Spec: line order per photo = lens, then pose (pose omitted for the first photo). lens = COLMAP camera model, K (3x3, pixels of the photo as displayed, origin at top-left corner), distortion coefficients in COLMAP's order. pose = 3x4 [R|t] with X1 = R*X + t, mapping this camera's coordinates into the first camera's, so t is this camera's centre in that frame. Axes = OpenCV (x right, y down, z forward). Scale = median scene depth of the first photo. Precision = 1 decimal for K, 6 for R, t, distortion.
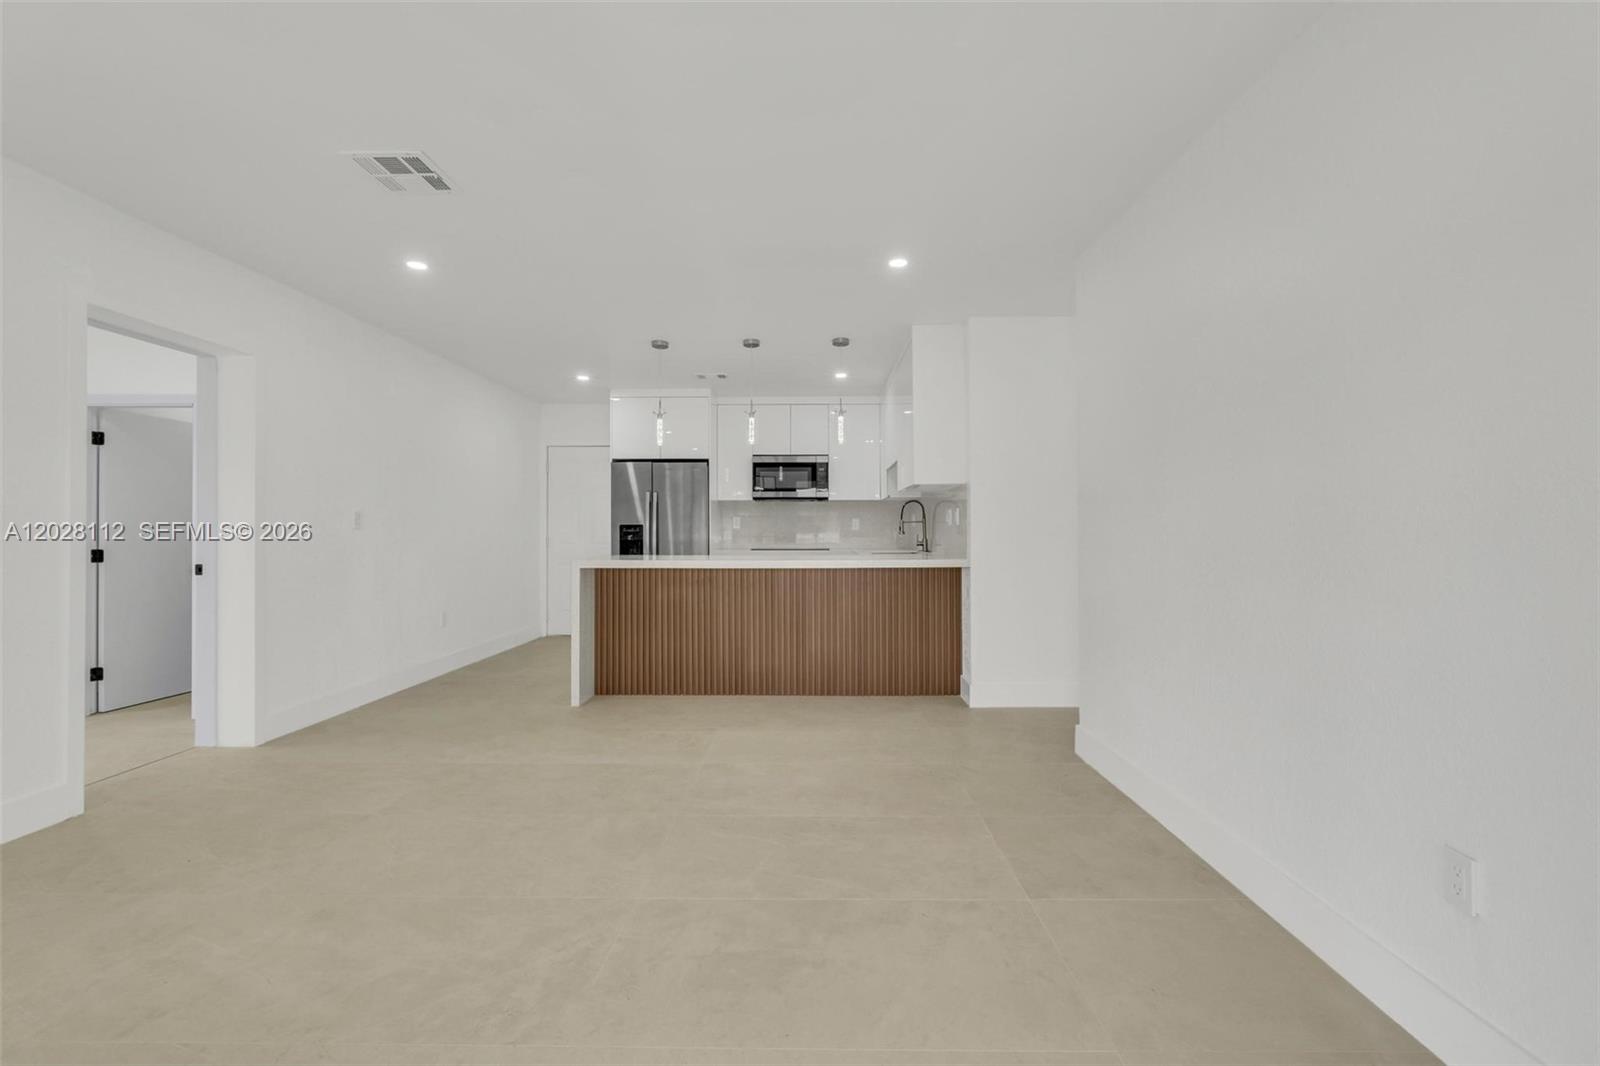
lens RADIAL K [[680.3, 0, 815.1], [0, 680.3, 523.4], [0, 0, 1]] dist [-0.001763, 0.000711]
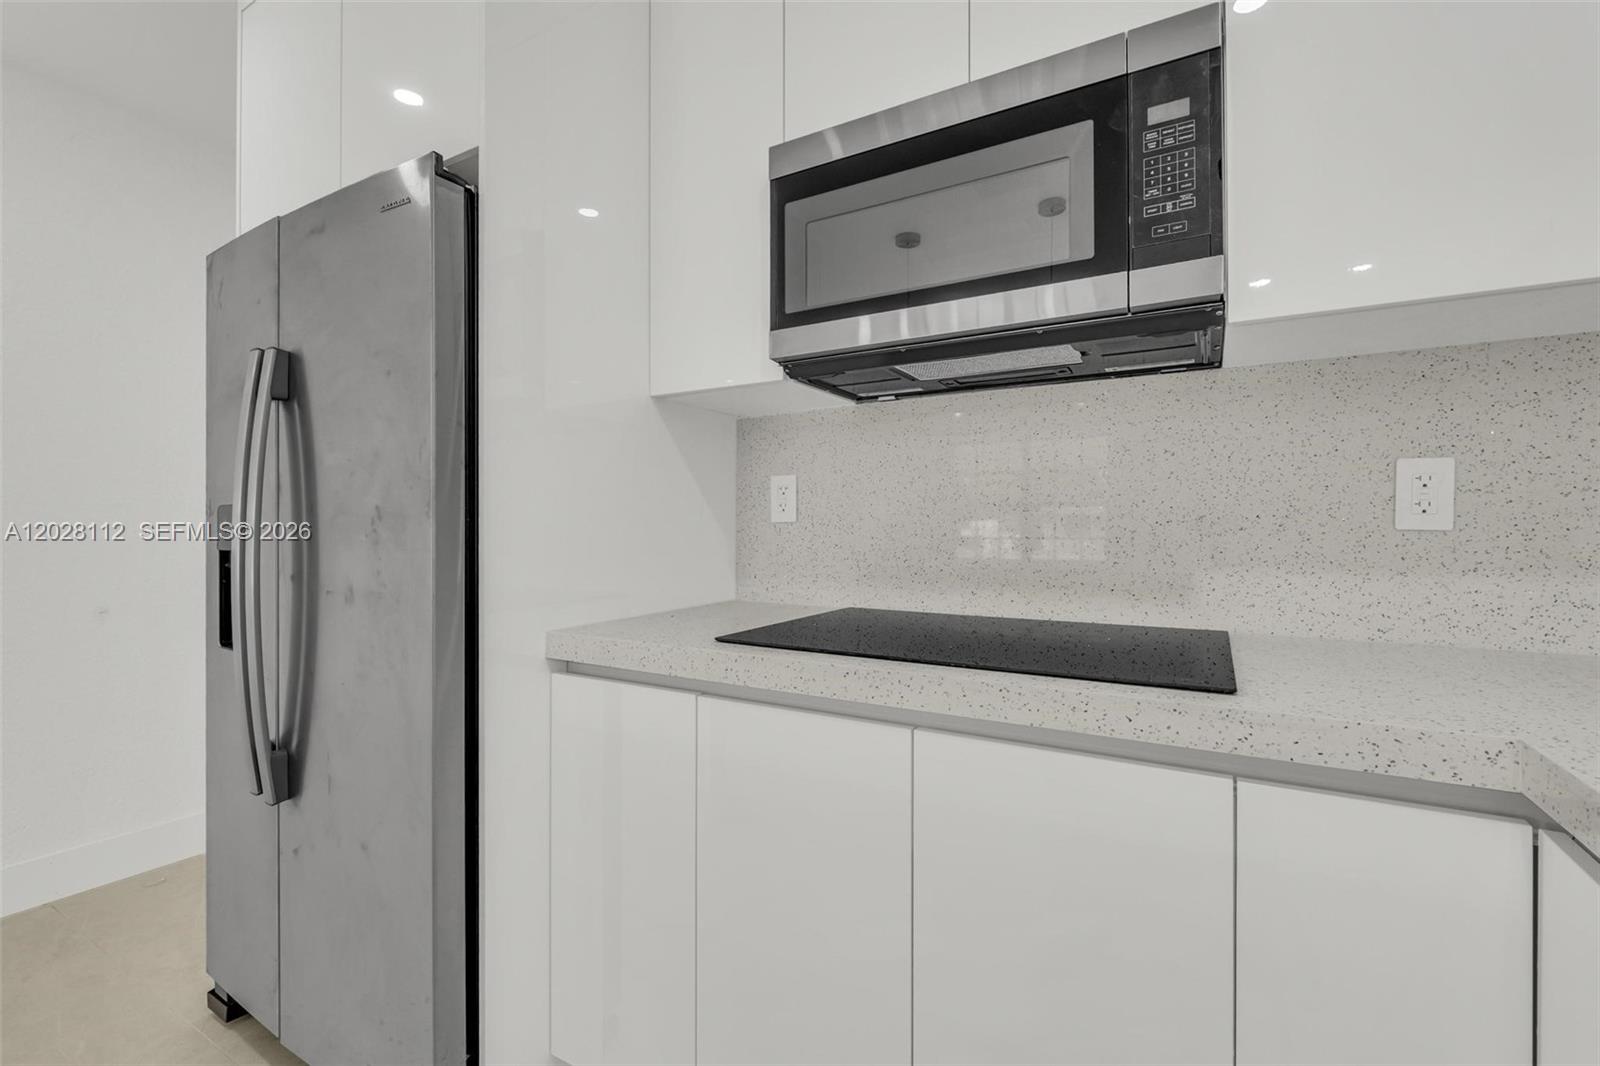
lens RADIAL K [[680.3, 0, 798.0], [0, 680.3, 528.1], [0, 0, 1]] dist [-0.001763, 0.000711]
pose [[0.872309, -0.003206, -0.488944, 0.011889], [0.005742, 0.999977, 0.003688, 0.009251], [0.488921, -0.006024, 0.872307, 0.883105]]
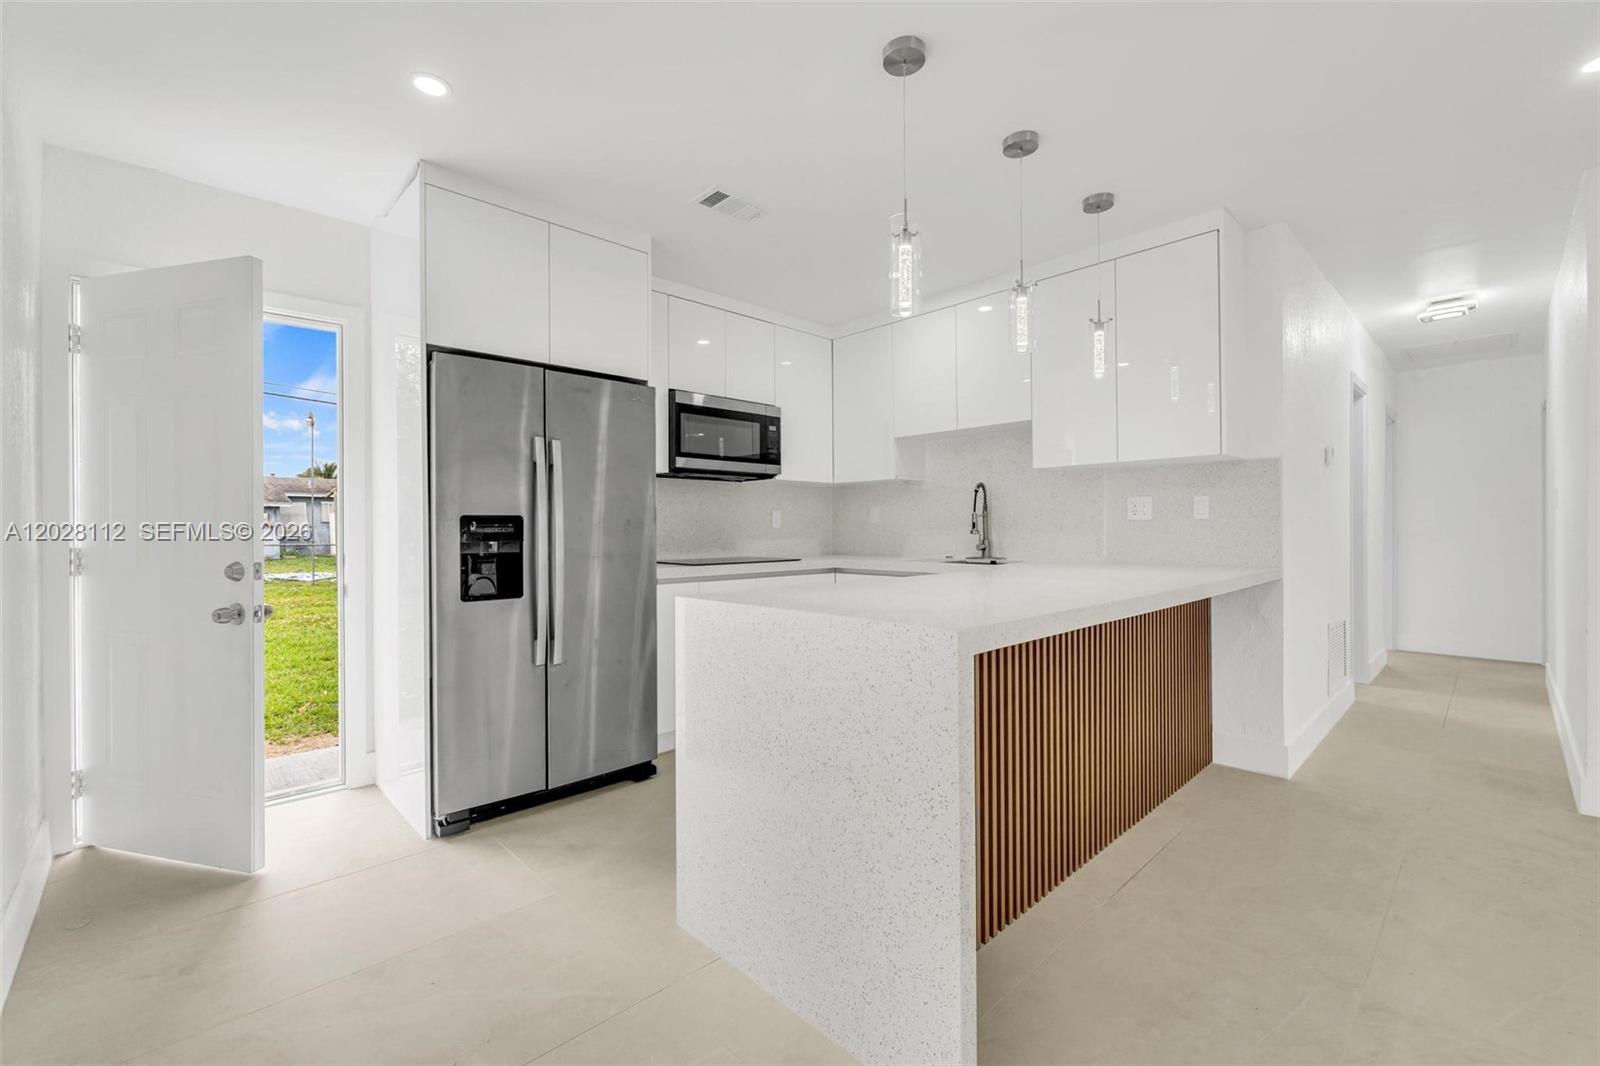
lens RADIAL K [[680.3, 0, 801.2], [0, 680.3, 530.1], [0, 0, 1]] dist [-0.001763, 0.000711]
pose [[0.710601, -0.004802, 0.703578, -0.423323], [-0.003815, 0.999936, 0.010678, 0.005634], [-0.703584, -0.010272, 0.710537, 0.581203]]
